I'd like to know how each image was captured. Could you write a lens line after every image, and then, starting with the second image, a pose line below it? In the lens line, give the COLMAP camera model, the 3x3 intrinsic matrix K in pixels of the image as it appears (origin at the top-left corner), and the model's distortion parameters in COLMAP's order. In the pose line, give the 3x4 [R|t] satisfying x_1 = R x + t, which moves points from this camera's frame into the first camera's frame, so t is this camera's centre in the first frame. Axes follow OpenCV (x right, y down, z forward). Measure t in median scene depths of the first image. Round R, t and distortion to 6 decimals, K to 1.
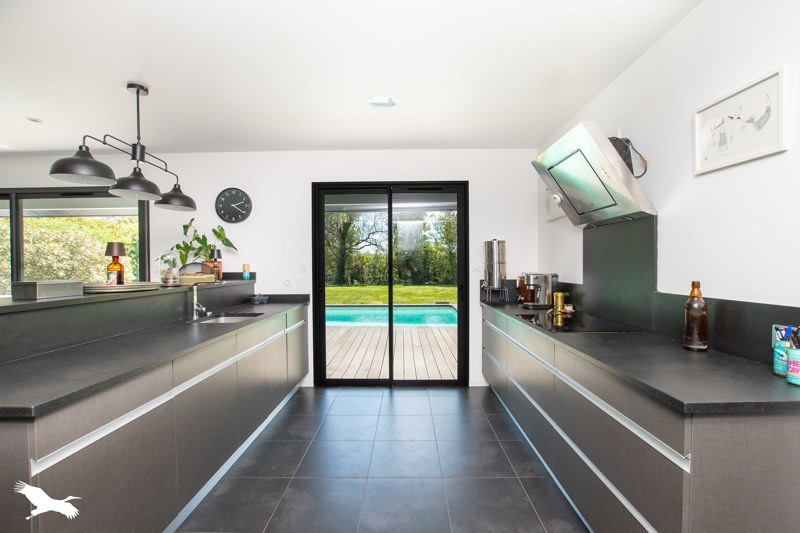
lens RADIAL K [[362.5, 0, 399.8], [0, 362.5, 266.0], [0, 0, 1]] dist [-0.009211, -0.000166]
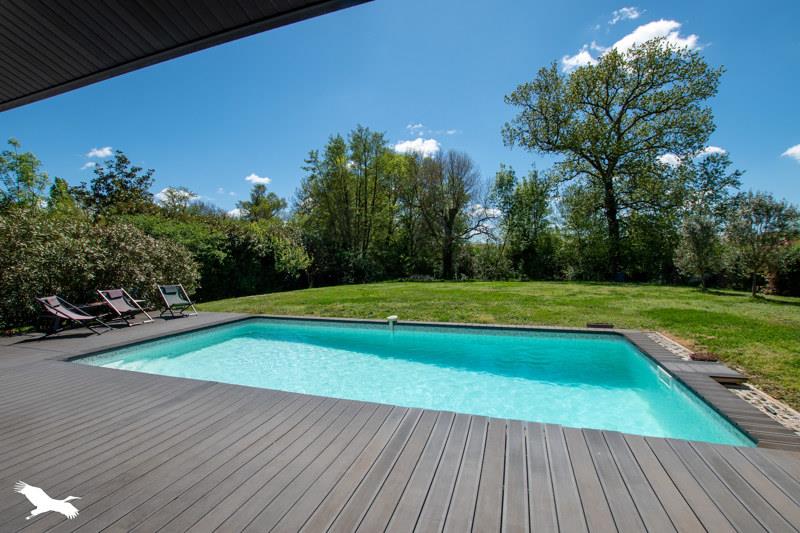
lens RADIAL K [[362.5, 0, 417.3], [0, 362.5, 254.4], [0, 0, 1]] dist [-0.009211, -0.000166]
pose [[0.966079, -0.015692, -0.257768, -0.003622], [0.014401, 0.999873, -0.006896, -0.003674], [0.257843, 0.002949, 0.966182, 0.117253]]
